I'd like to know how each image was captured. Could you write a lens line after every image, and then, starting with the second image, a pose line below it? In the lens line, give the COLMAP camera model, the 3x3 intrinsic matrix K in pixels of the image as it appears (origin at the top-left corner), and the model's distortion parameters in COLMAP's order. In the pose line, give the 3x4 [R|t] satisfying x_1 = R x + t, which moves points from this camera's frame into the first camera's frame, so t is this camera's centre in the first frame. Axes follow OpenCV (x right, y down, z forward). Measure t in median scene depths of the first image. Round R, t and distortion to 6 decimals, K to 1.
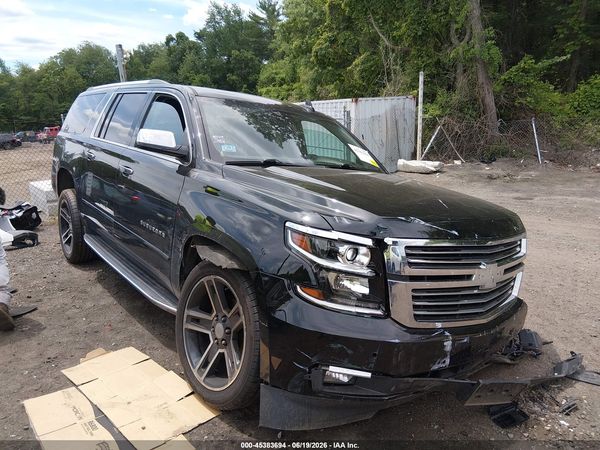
lens RADIAL K [[460.2, 0, 301.0], [0, 460.2, 221.9], [0, 0, 1]] dist [0.036812, -0.059261]
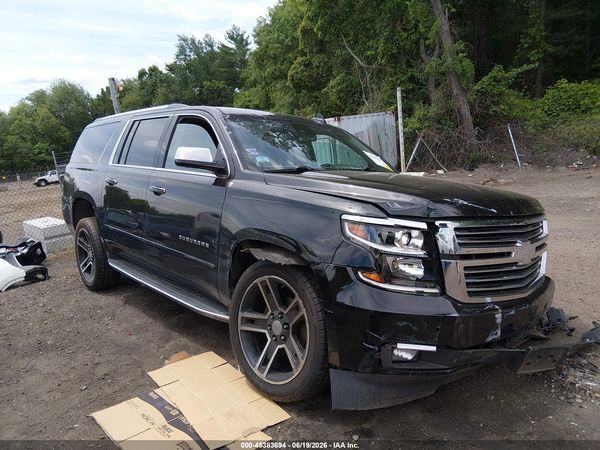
lens RADIAL K [[460.2, 0, 304.7], [0, 460.2, 222.5], [0, 0, 1]] dist [0.036812, -0.059261]
pose [[0.995821, -0.079167, 0.045523, -0.082625], [0.081258, 0.995628, -0.046066, 0.029121], [-0.041677, 0.049573, 0.997901, -0.036841]]
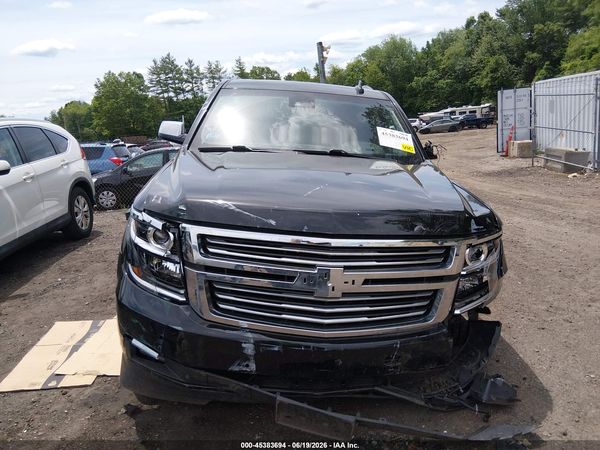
lens RADIAL K [[460.2, 0, 303.2], [0, 460.2, 222.3], [0, 0, 1]] dist [0.036812, -0.059261]
pose [[0.824861, 0.079813, -0.559674, 0.446727], [-0.065133, 0.996809, 0.046156, -0.014875], [0.561571, -0.001619, 0.827427, 0.152795]]
